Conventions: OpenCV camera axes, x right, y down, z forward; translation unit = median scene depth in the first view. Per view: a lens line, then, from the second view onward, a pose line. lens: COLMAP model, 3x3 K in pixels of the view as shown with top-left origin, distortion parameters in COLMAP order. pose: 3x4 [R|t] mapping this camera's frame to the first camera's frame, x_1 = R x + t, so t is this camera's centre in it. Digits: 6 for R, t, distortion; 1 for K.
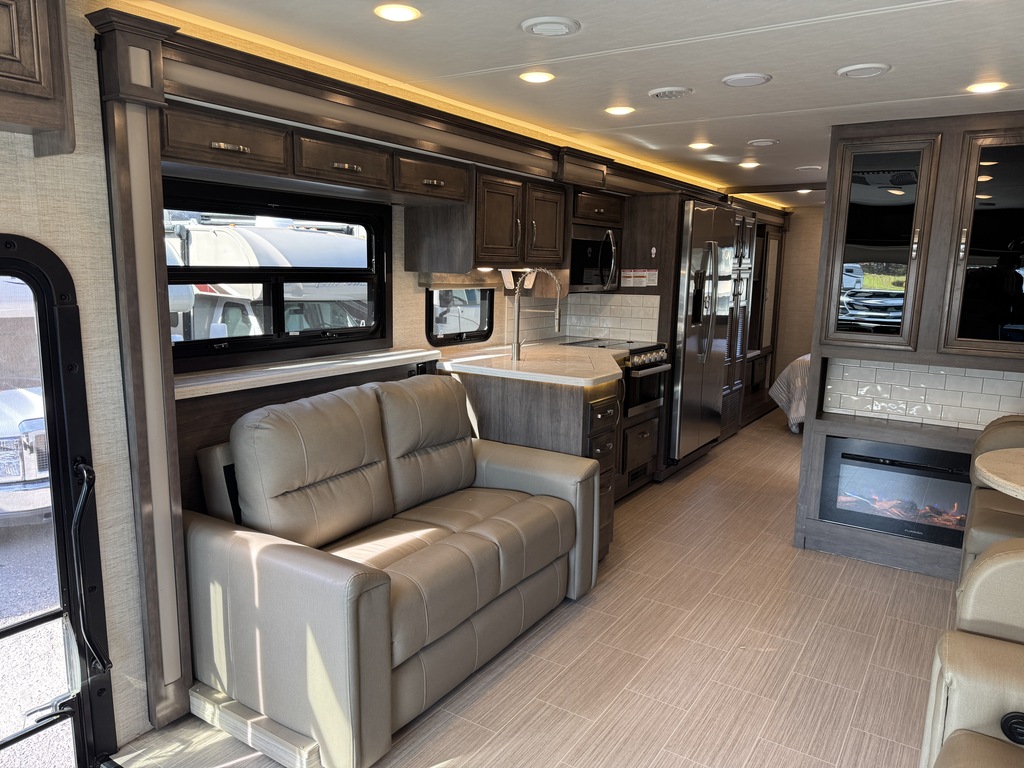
lens RADIAL K [[716.1, 0, 511.1], [0, 716.1, 389.8], [0, 0, 1]] dist [0.053732, -0.068317]
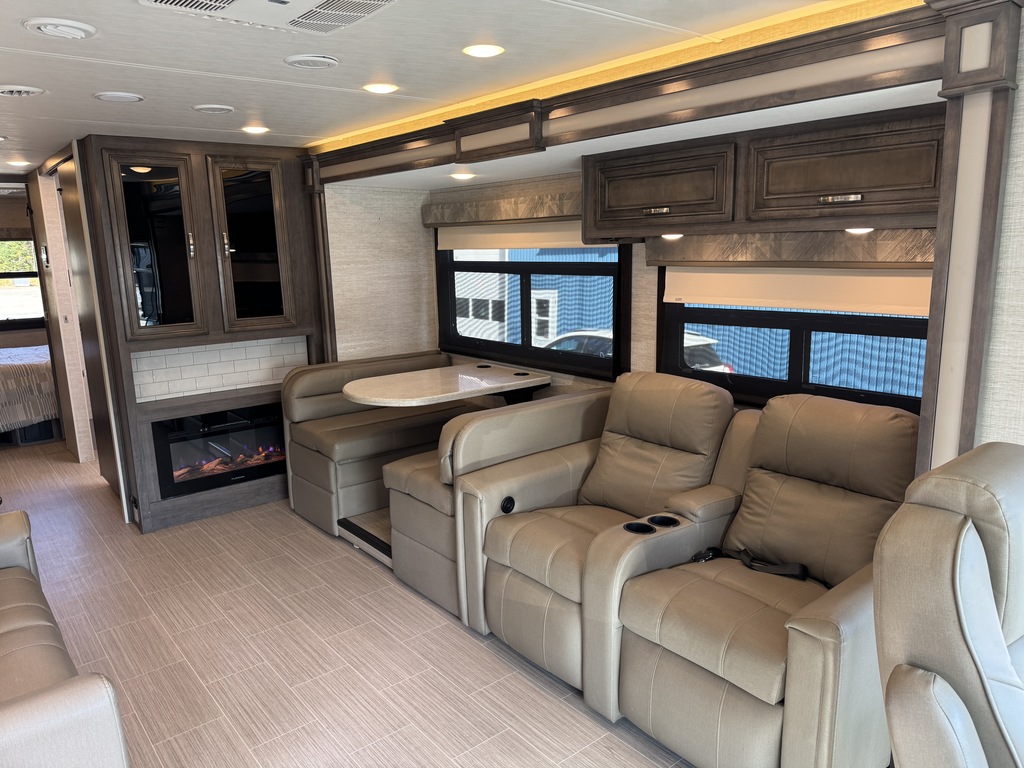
lens RADIAL K [[716.1, 0, 518.7], [0, 716.1, 387.4], [0, 0, 1]] dist [0.053732, -0.068317]
pose [[0.284593, -0.208180, 0.935771, -0.439602], [0.191135, 0.968860, 0.157412, -0.057418], [-0.939401, 0.134060, 0.315521, 0.140963]]
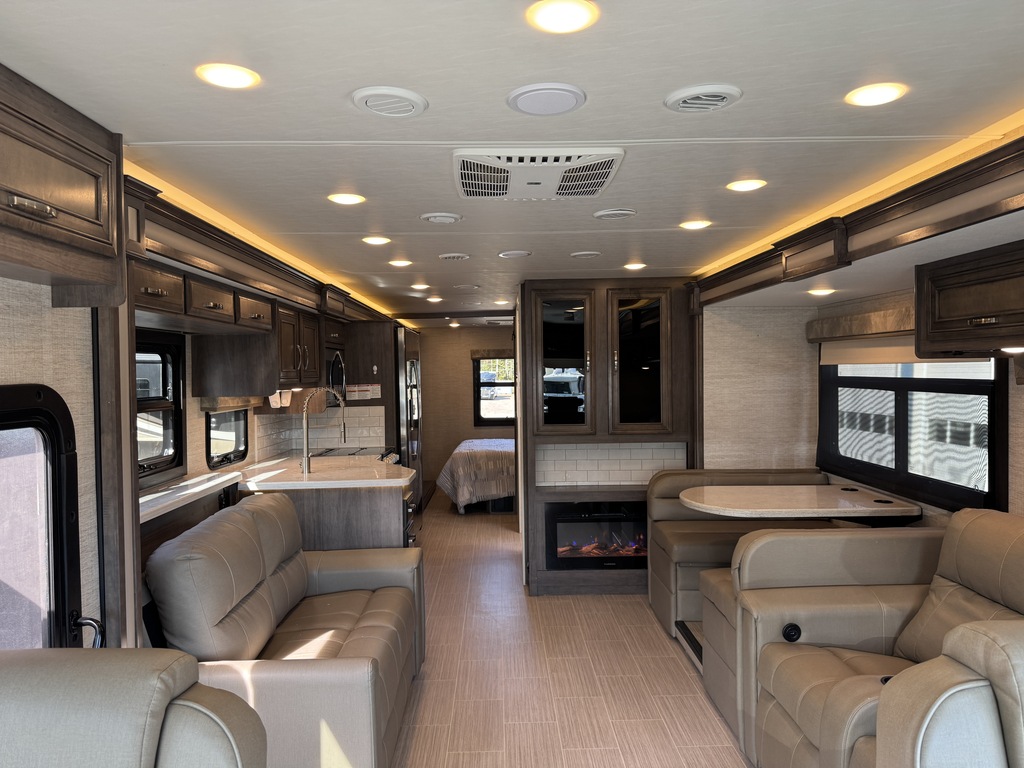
lens RADIAL K [[716.1, 0, 516.1], [0, 716.1, 380.9], [0, 0, 1]] dist [0.053732, -0.068317]
pose [[0.819344, -0.038023, 0.572041, -0.376678], [0.127947, 0.984760, -0.117803, -0.011181], [-0.558843, 0.169712, 0.811722, -0.083231]]
